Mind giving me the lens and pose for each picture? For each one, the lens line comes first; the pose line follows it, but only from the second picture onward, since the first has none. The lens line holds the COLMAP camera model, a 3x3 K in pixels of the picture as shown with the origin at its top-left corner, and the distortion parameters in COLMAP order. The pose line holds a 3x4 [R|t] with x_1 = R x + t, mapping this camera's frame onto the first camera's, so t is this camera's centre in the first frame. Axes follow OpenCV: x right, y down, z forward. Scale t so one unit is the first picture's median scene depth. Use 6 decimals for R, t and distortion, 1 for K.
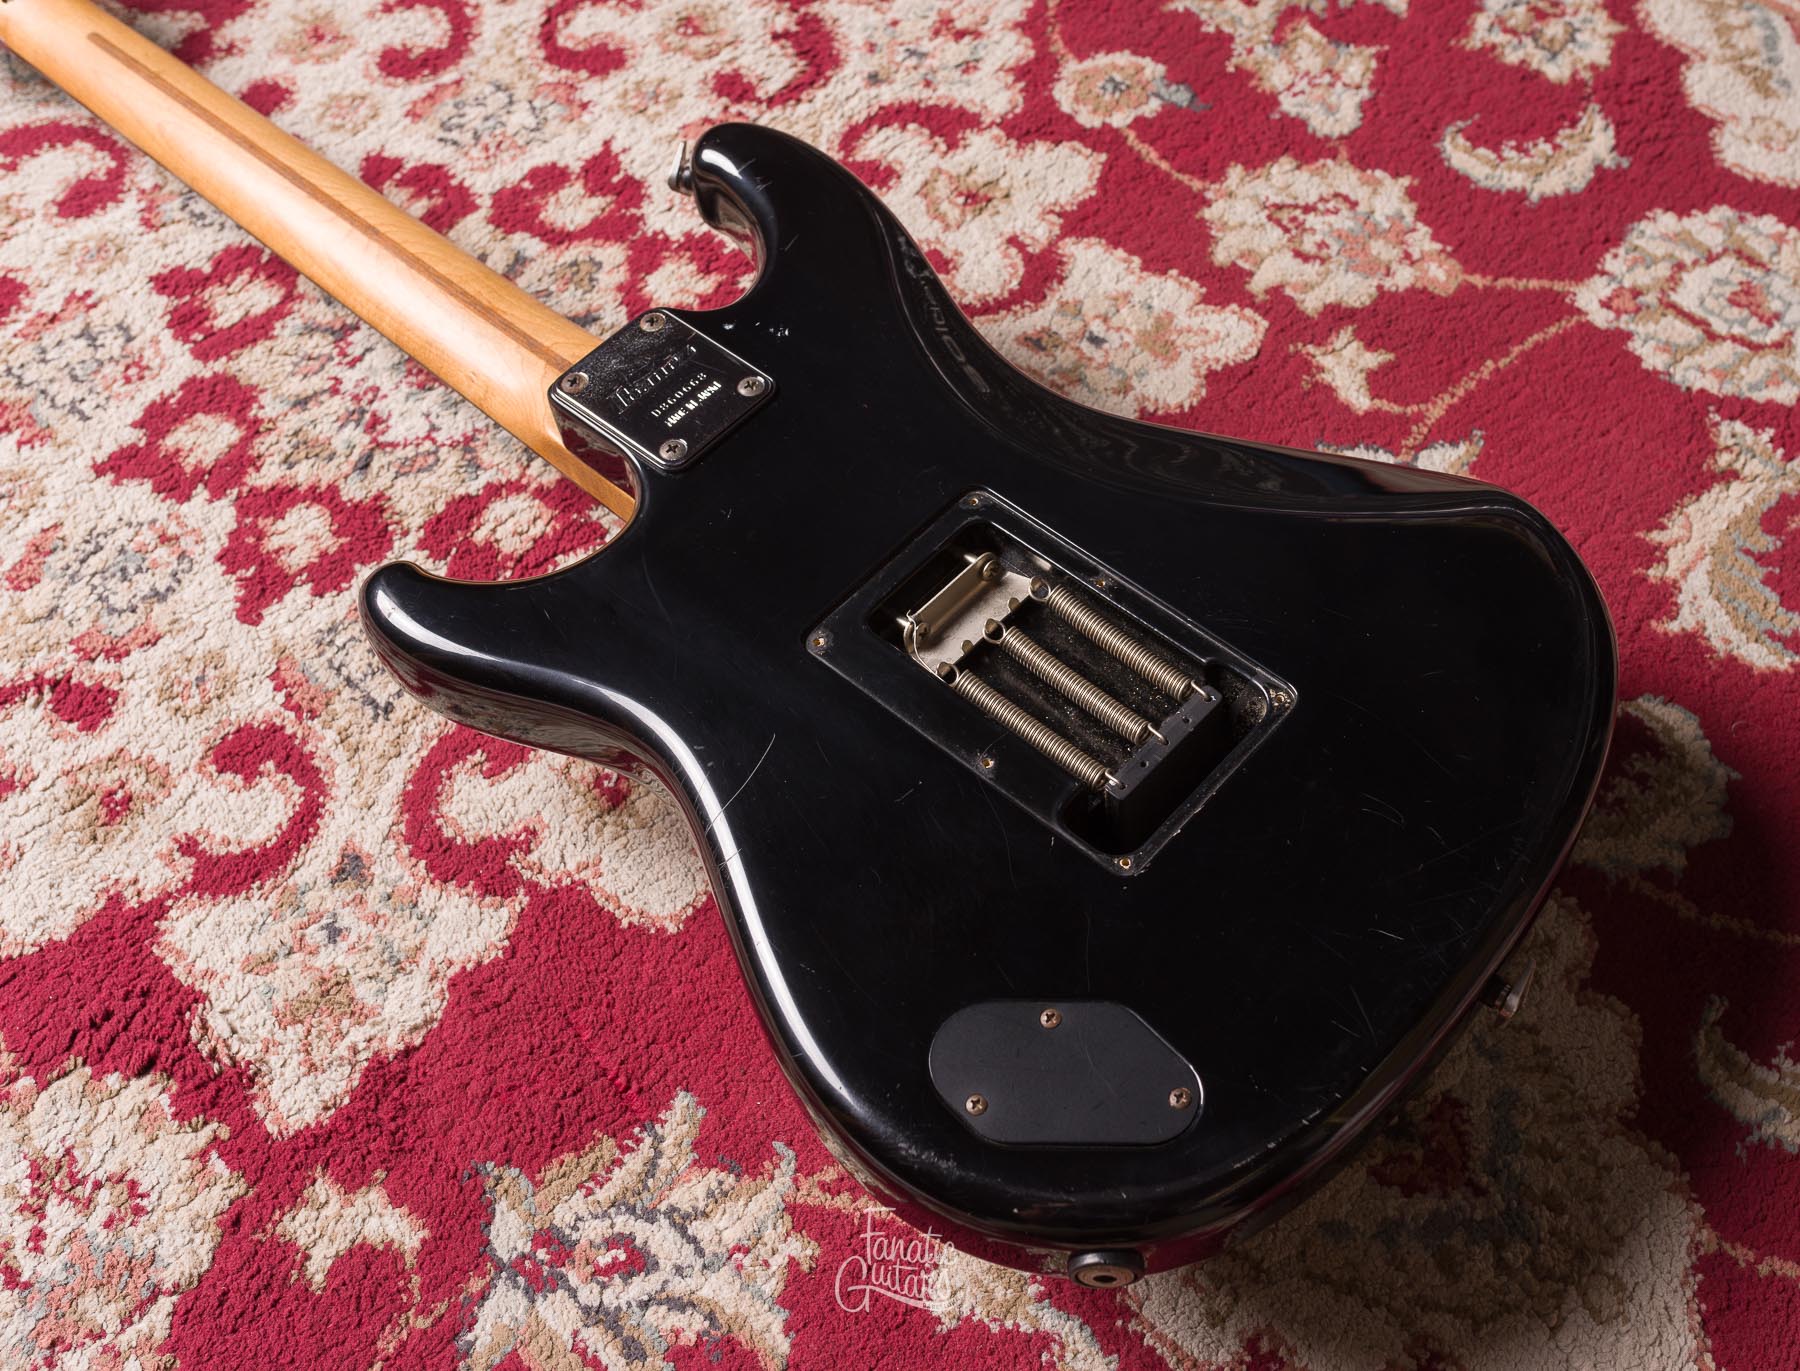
lens RADIAL K [[1975.2, 0, 1027.8], [0, 1975.2, 687.4], [0, 0, 1]] dist [-0.003066, 0.003640]
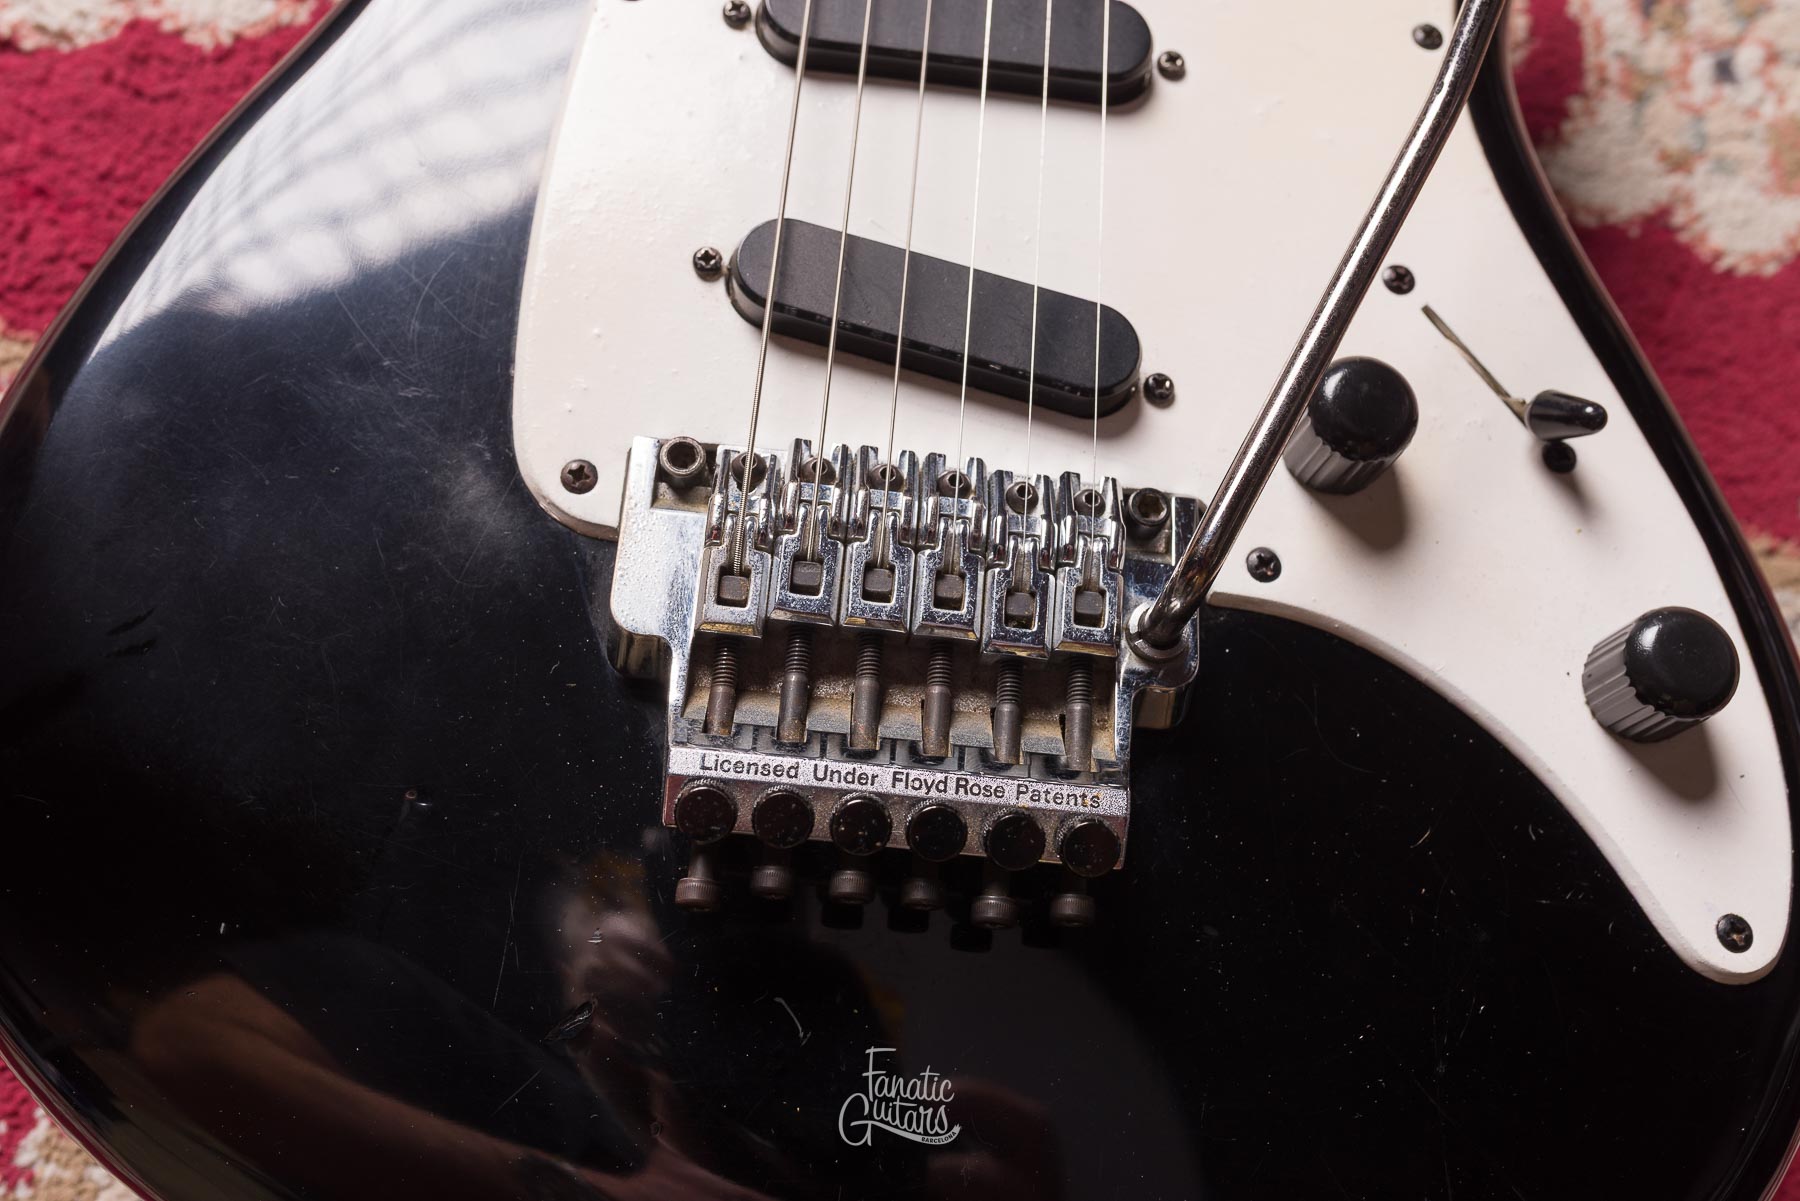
lens RADIAL K [[1815.2, 0, 900.8], [0, 1815.2, 599.2], [0, 0, 1]] dist [0.003096, 0.002454]
pose [[0.611299, 0.768192, -0.190246, 0.111301], [-0.693686, 0.635822, 0.338424, -0.095359], [0.380938, -0.074907, 0.921561, 0.432077]]
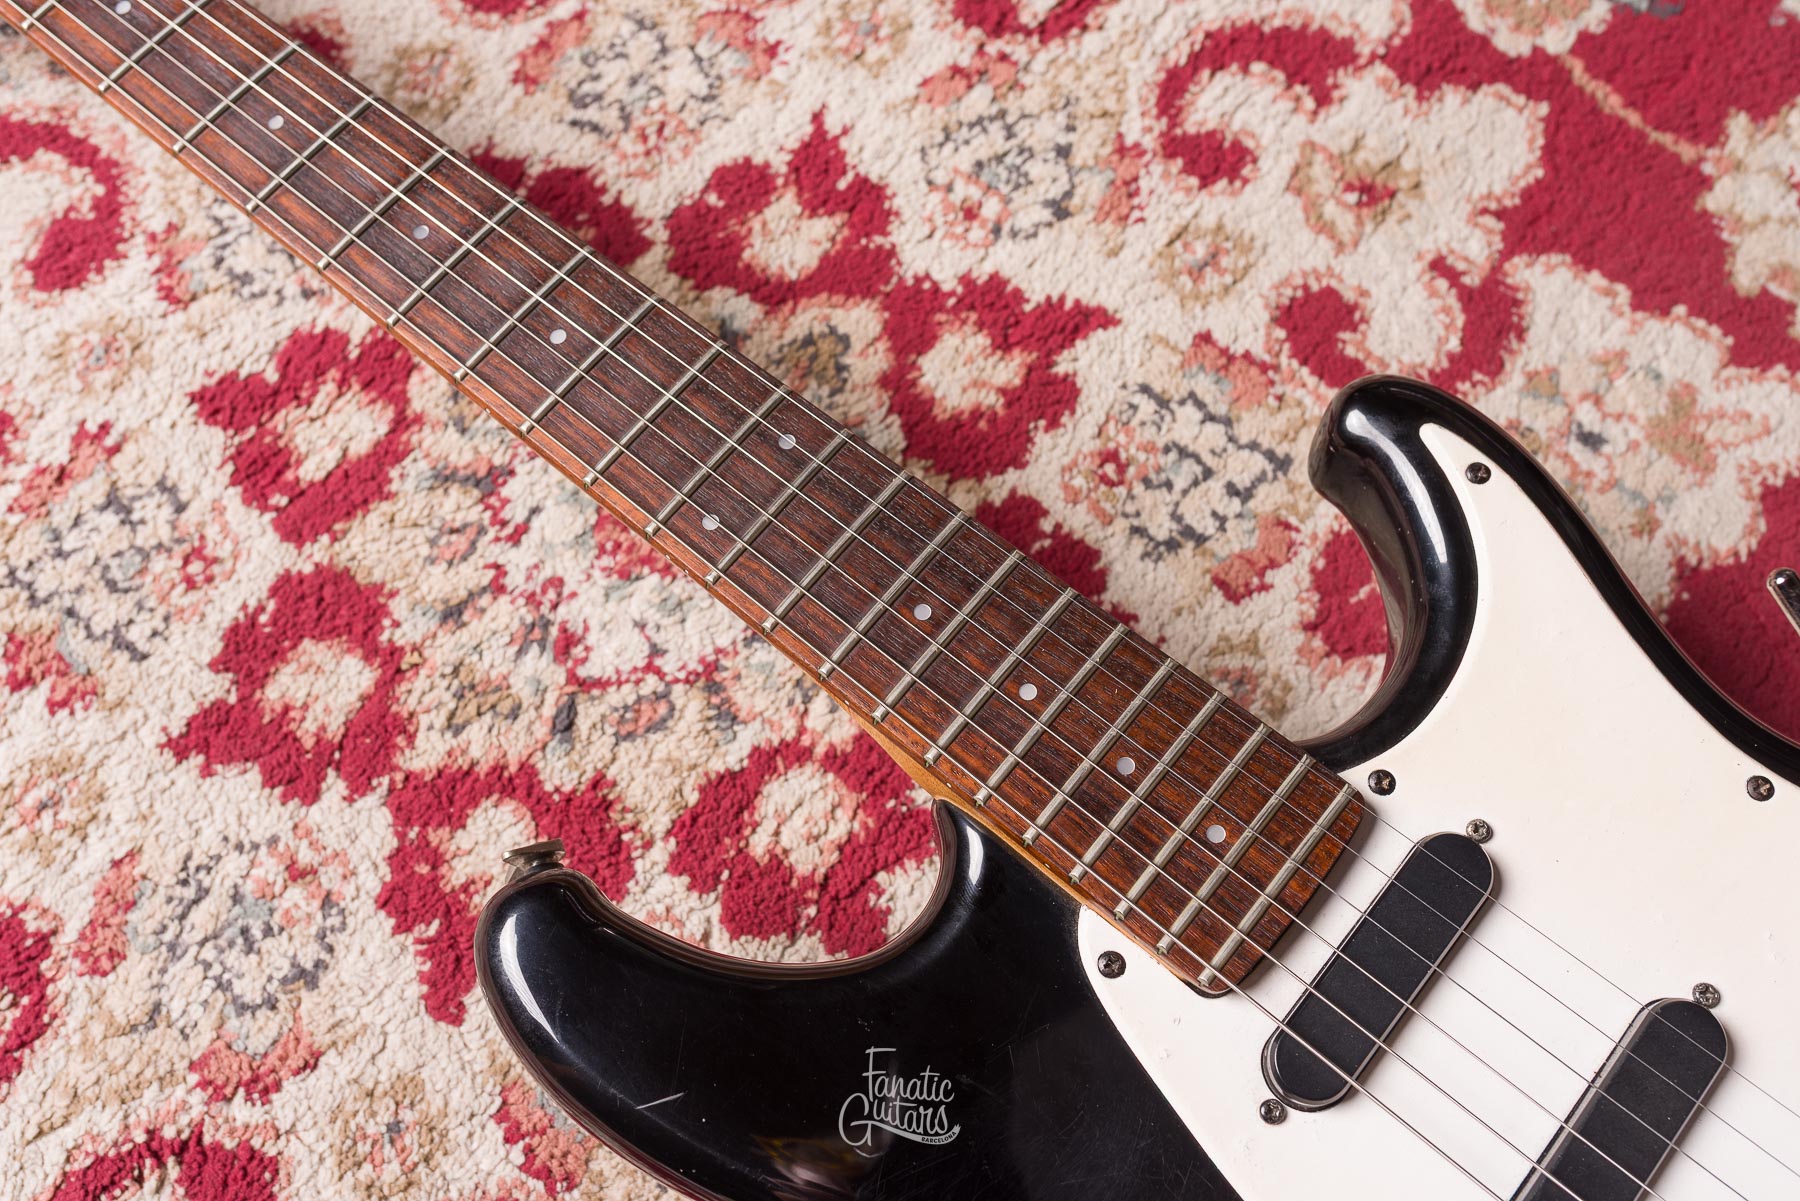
lens RADIAL K [[1760.3, 0, 901.0], [0, 1760.3, 601.3], [0, 0, 1]] dist [0.001873, -0.002633]
pose [[0.998939, -0.045802, 0.004895, -0.219949], [0.043303, 0.970002, 0.239208, -0.290975], [-0.015704, -0.238742, 0.970956, 0.415857]]
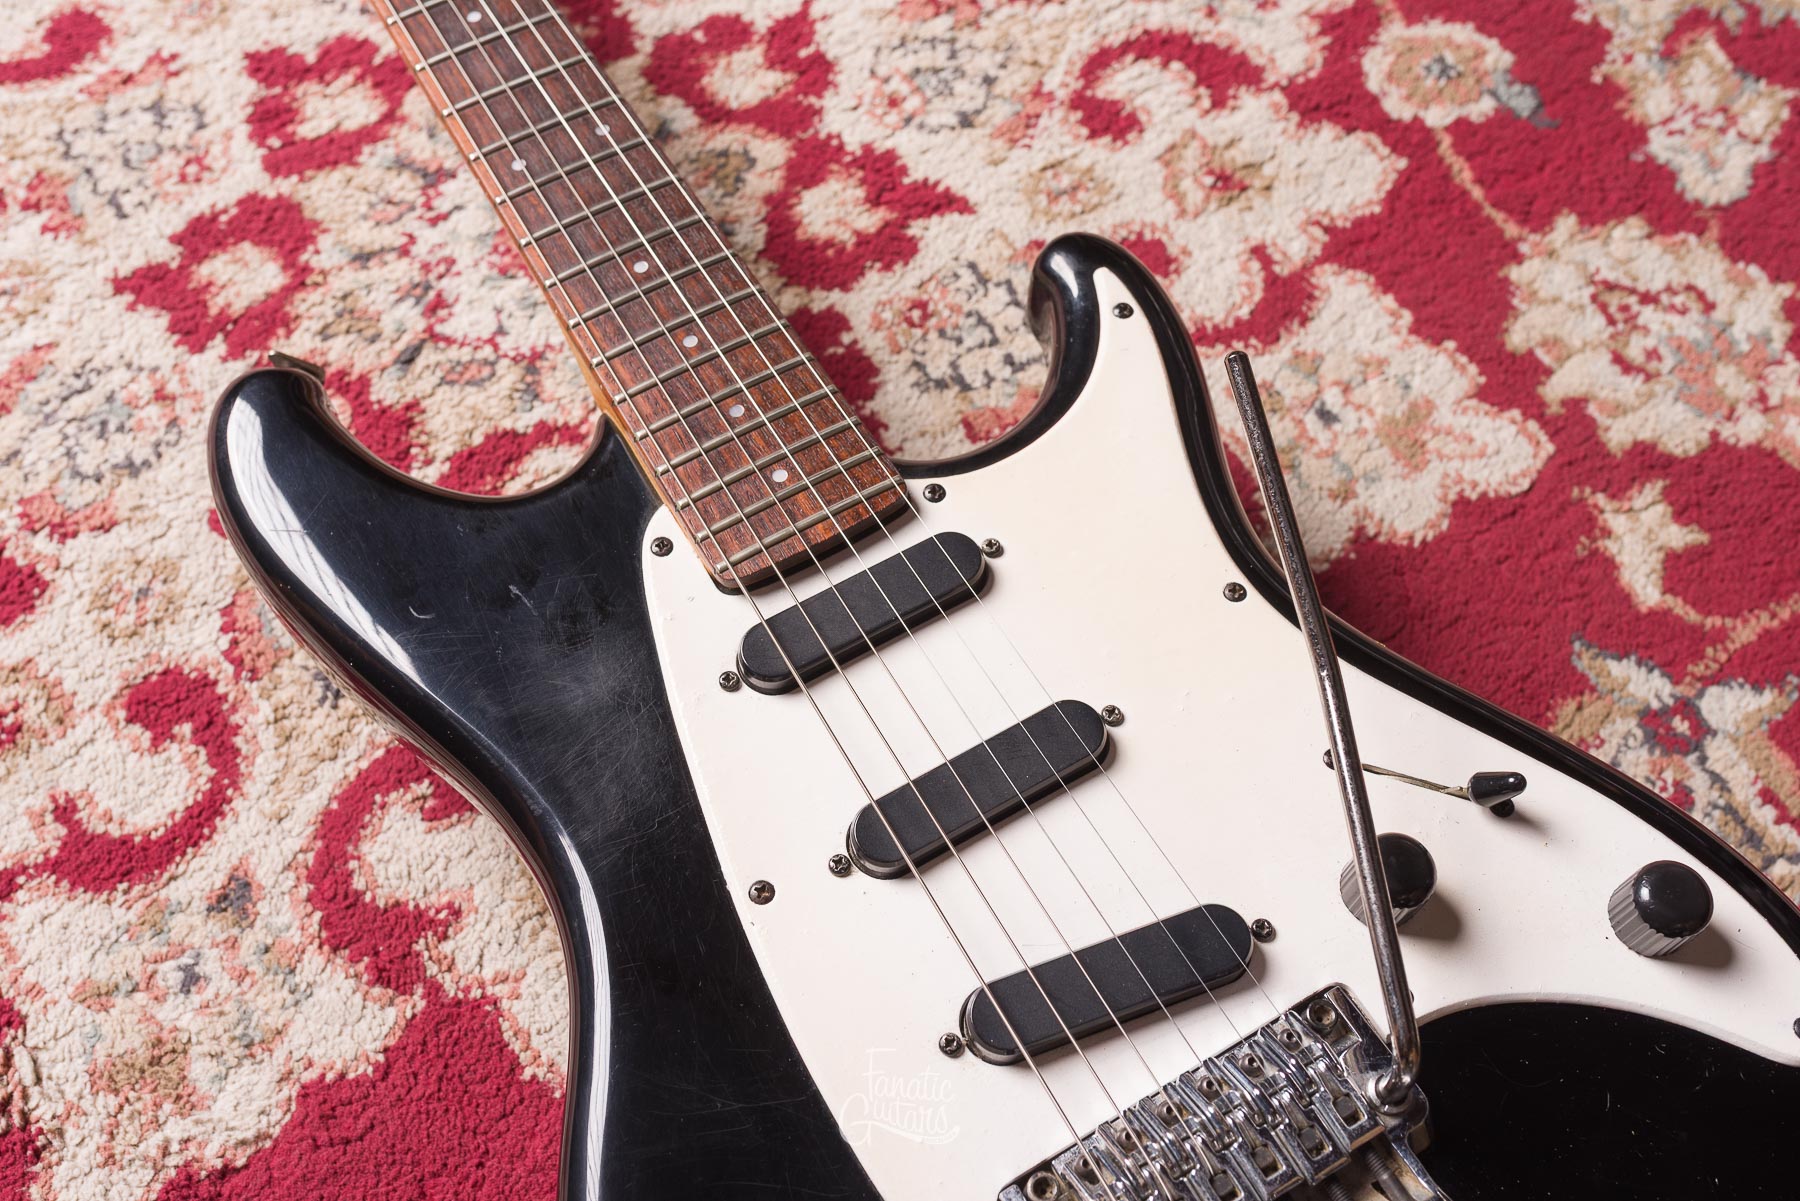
lens RADIAL K [[1760.3, 0, 901.0], [0, 1760.3, 601.3], [0, 0, 1]] dist [0.001873, -0.002633]
pose [[0.955267, 0.267392, -0.126356, -0.019317], [-0.250168, 0.958463, 0.136981, -0.166283], [0.157735, -0.099243, 0.982482, 0.297340]]
